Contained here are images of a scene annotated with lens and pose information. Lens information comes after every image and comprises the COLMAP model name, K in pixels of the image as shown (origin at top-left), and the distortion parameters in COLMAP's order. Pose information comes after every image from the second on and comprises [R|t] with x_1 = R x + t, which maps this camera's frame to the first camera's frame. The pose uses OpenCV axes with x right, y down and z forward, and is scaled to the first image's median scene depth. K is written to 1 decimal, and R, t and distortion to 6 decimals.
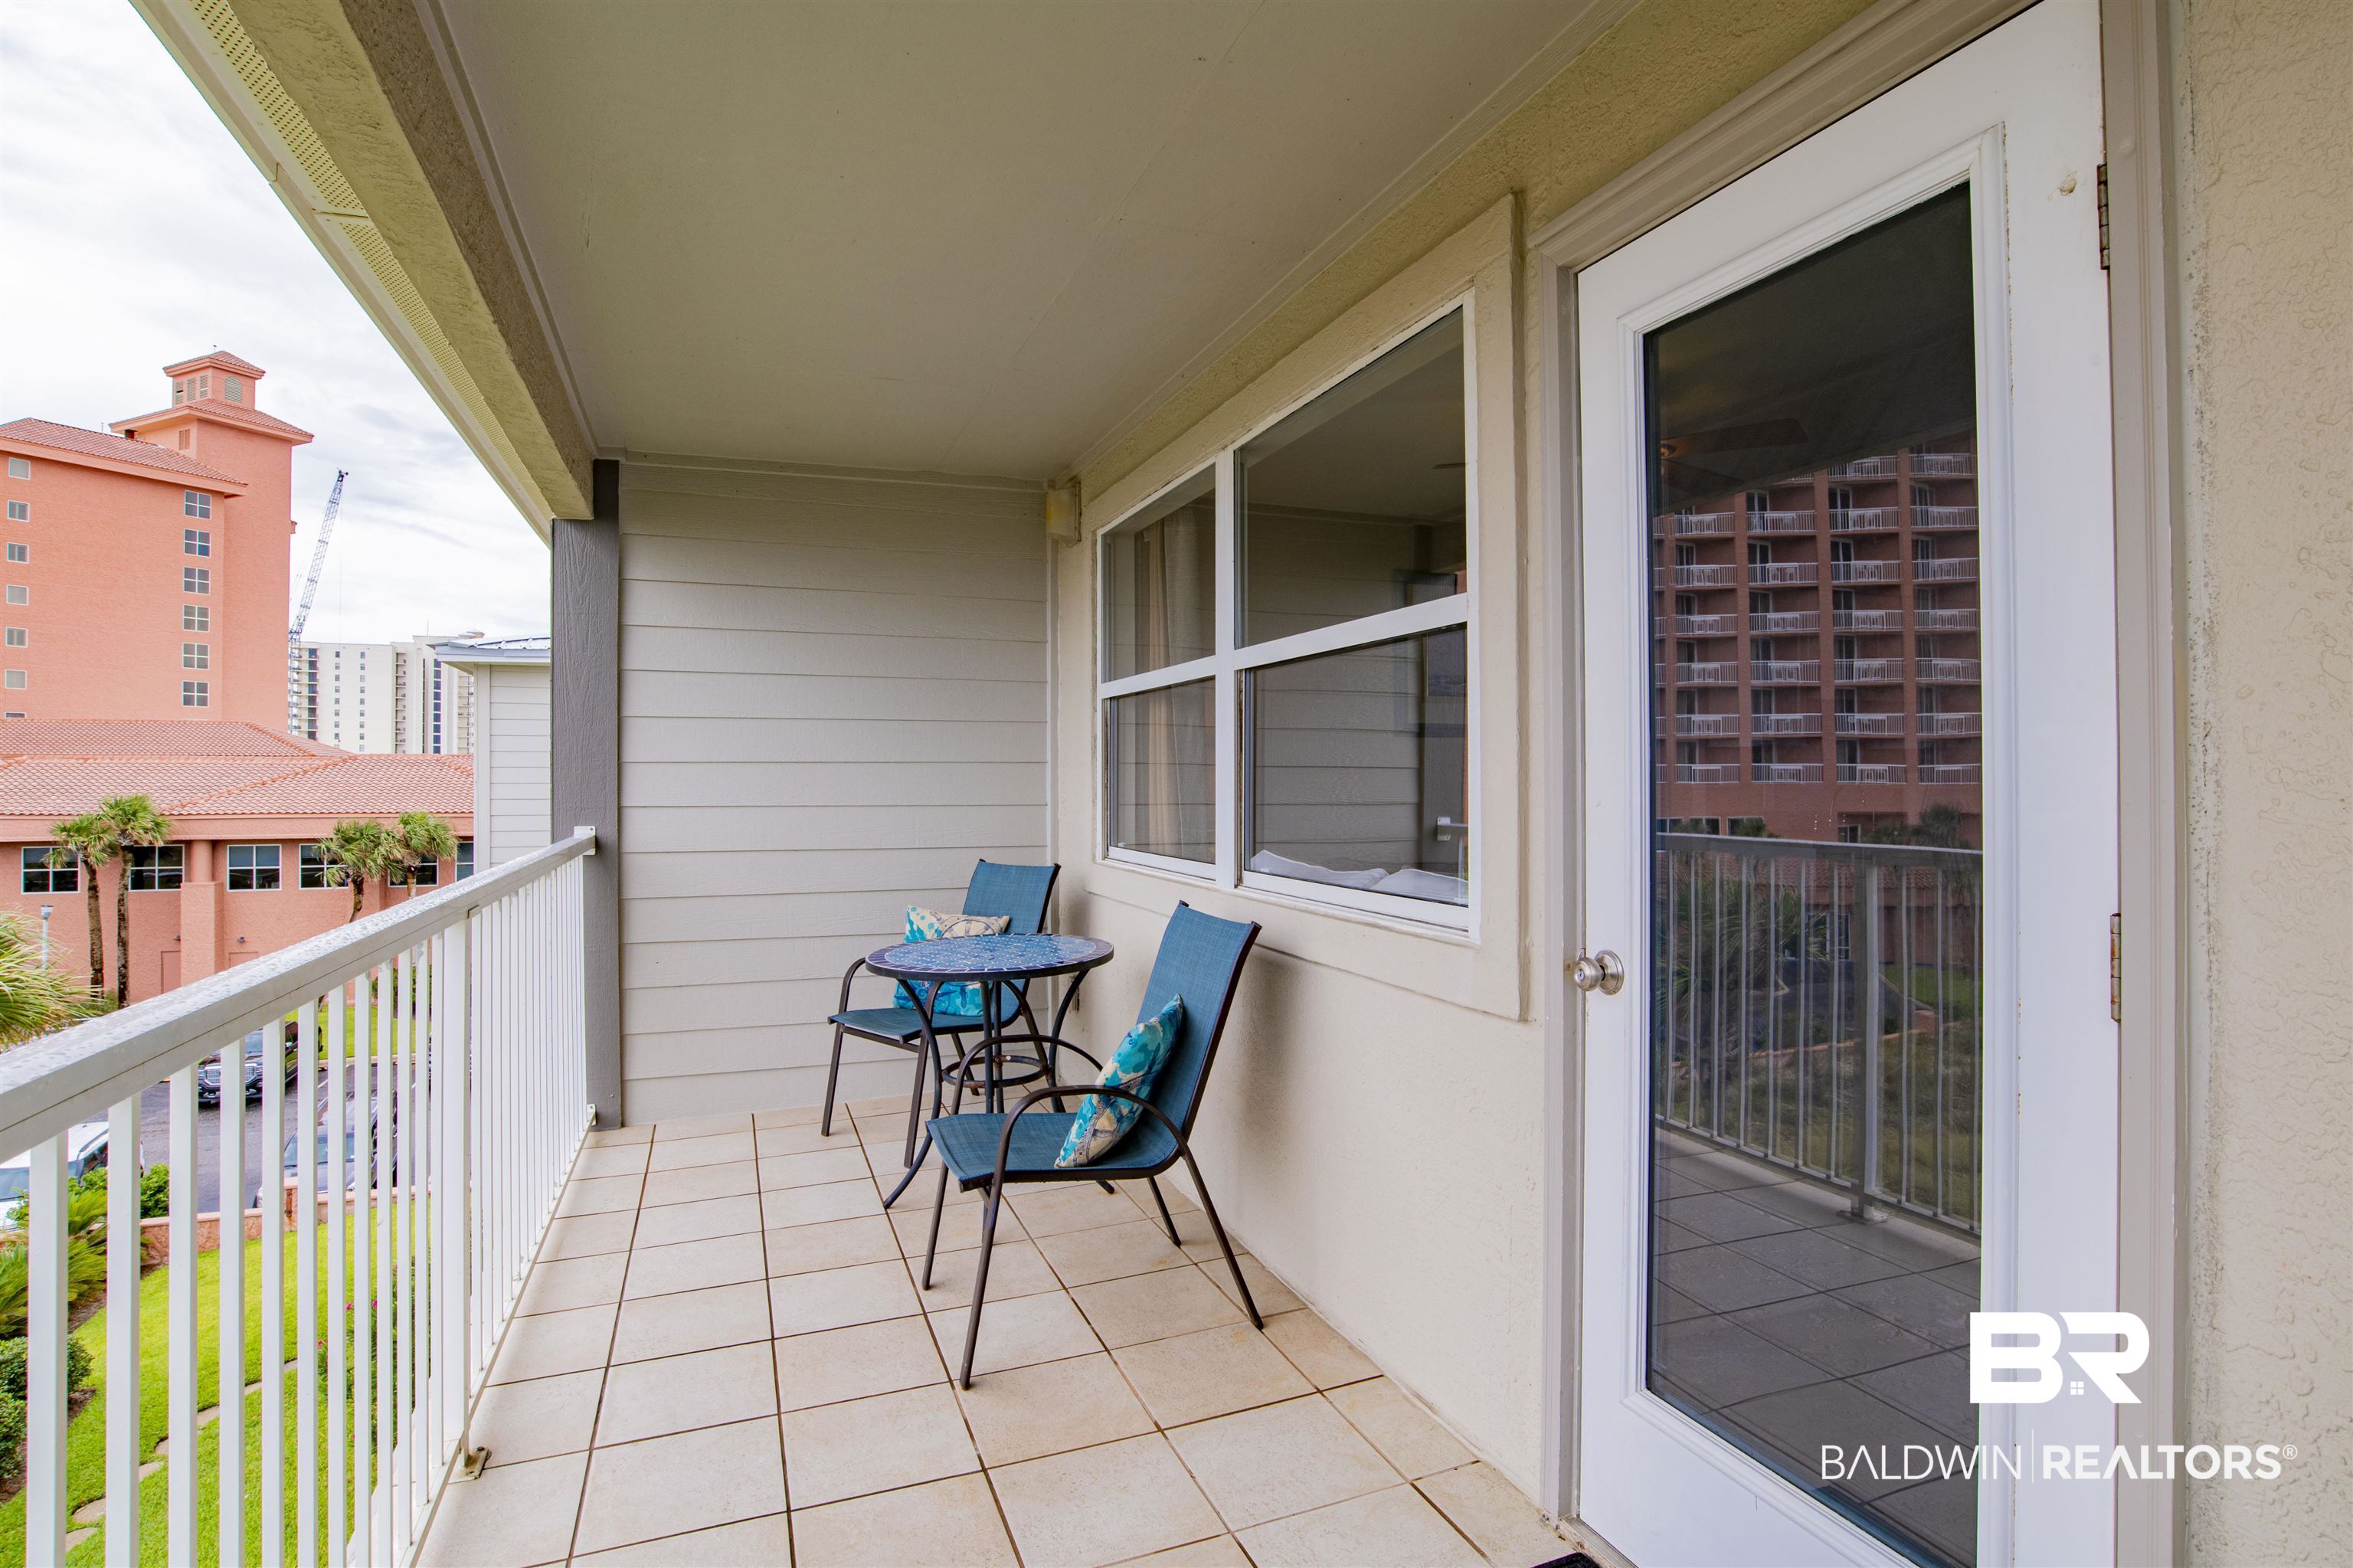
lens RADIAL K [[1205.4, 0, 1188.7], [0, 1205.4, 769.7], [0, 0, 1]] dist [-0.064652, 0.021450]
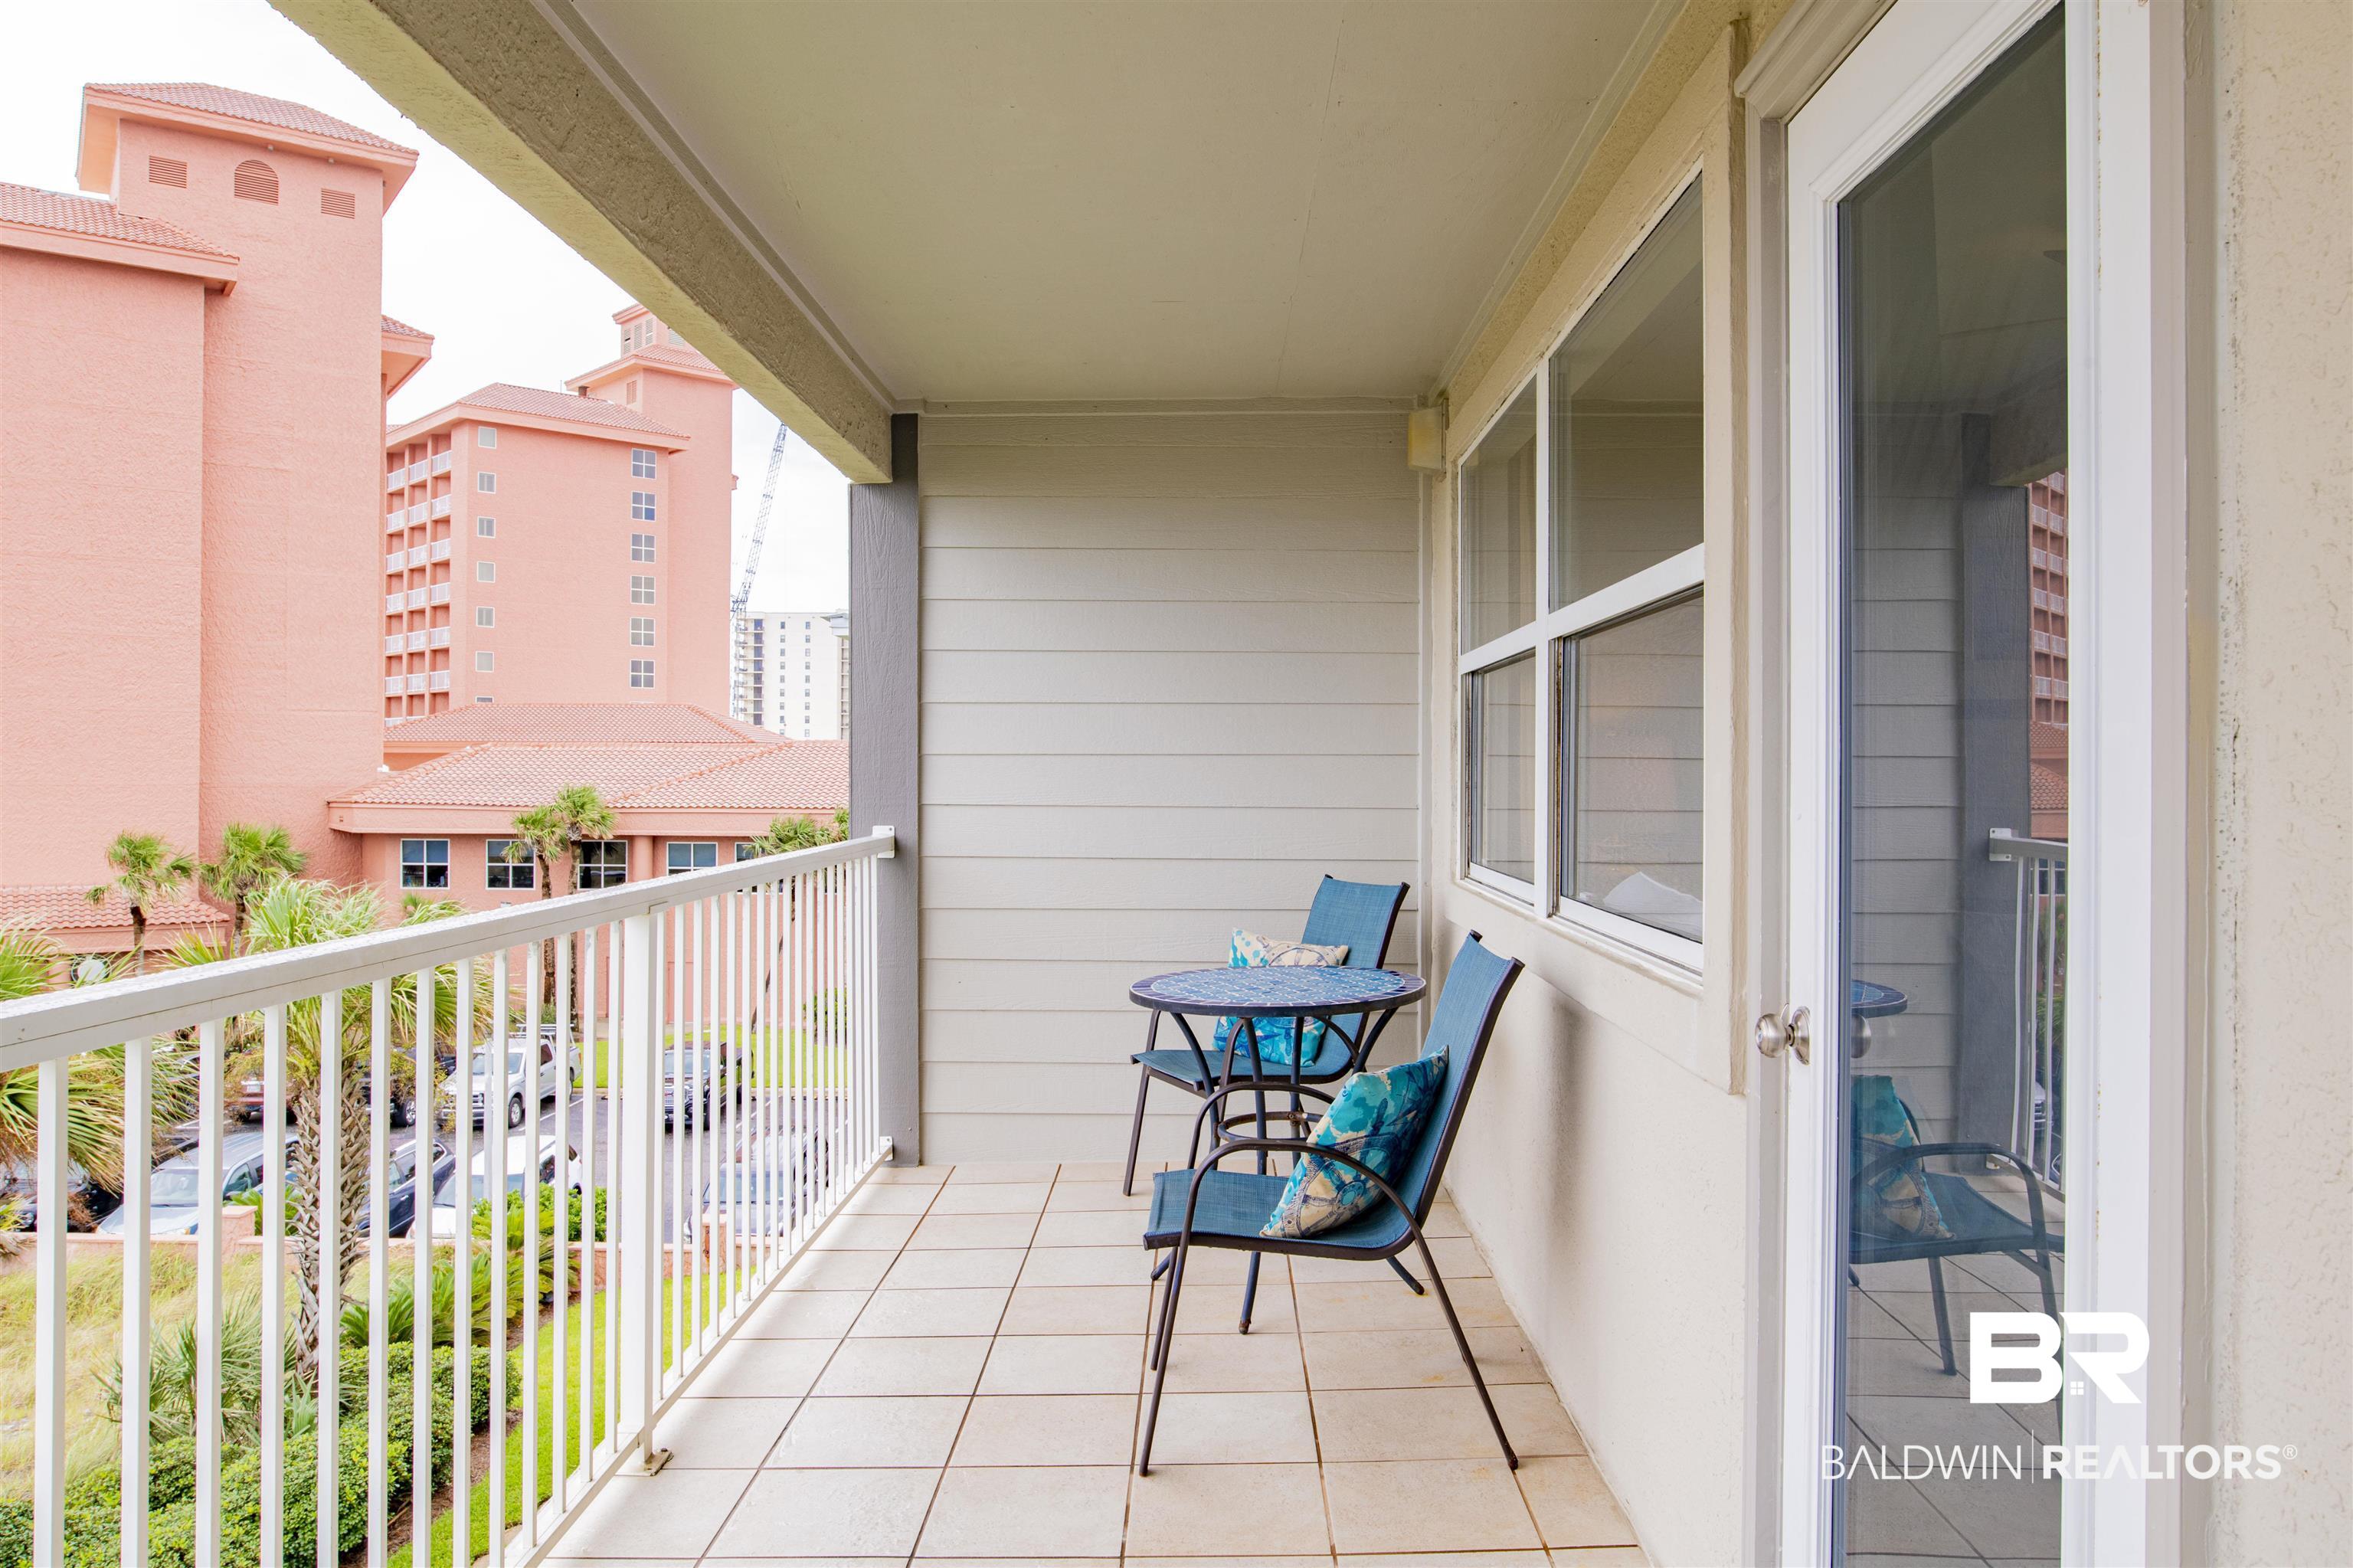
lens RADIAL K [[1622.4, 0, 1186.4], [0, 1622.4, 771.7], [0, 0, 1]] dist [-0.058120, 0.019382]
pose [[0.927188, 0.005178, -0.374561, 0.161215], [-0.002391, 0.999966, 0.007904, -0.003384], [0.374589, -0.006432, 0.927169, -0.047879]]
